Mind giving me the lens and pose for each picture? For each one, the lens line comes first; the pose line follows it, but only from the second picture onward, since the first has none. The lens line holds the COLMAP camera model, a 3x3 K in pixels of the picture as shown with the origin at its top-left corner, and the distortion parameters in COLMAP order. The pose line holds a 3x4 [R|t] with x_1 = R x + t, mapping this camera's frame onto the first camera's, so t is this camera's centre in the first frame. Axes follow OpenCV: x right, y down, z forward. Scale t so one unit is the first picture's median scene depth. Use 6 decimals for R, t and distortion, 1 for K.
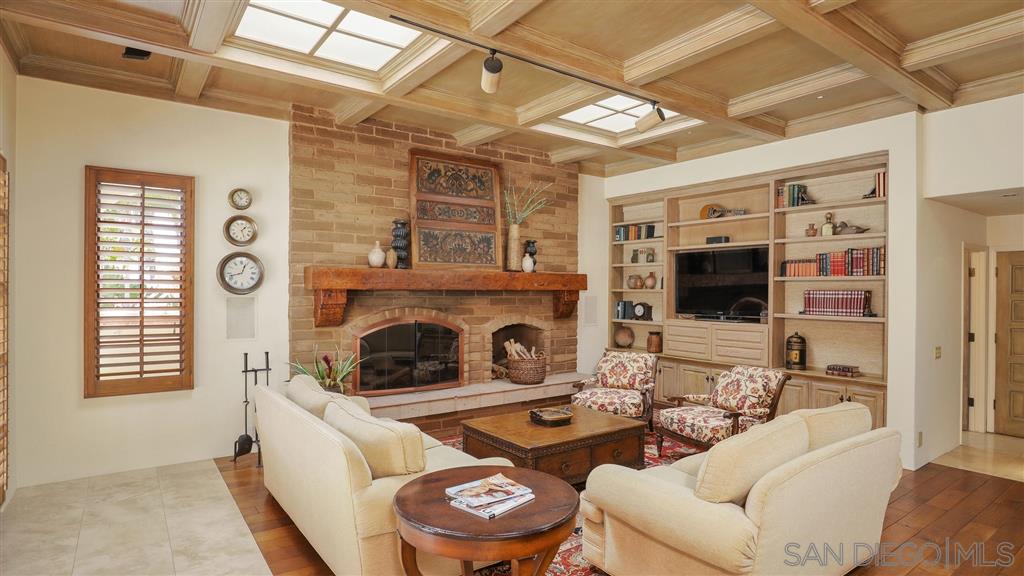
lens RADIAL K [[534.0, 0, 512.0], [0, 534.0, 288.0], [0, 0, 1]] dist [-0.013317, 0.000192]
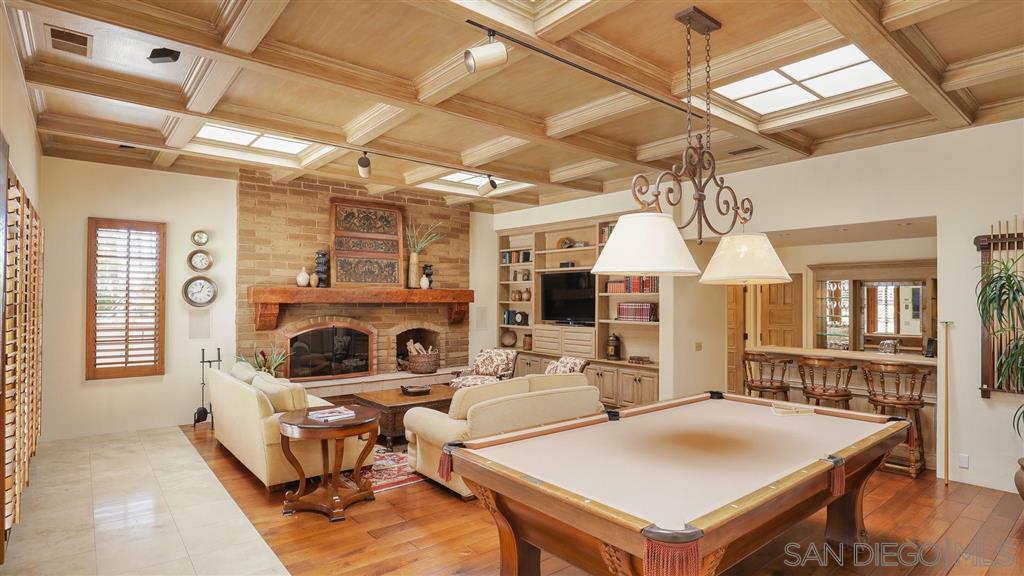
lens RADIAL K [[534.0, 0, 512.0], [0, 534.0, 288.0], [0, 0, 1]] dist [-0.013317, 0.000192]
pose [[0.998474, -0.000246, 0.055229, 0.200819], [0.001137, 0.999869, -0.016115, -0.012291], [-0.055218, 0.016153, 0.998344, -0.380234]]
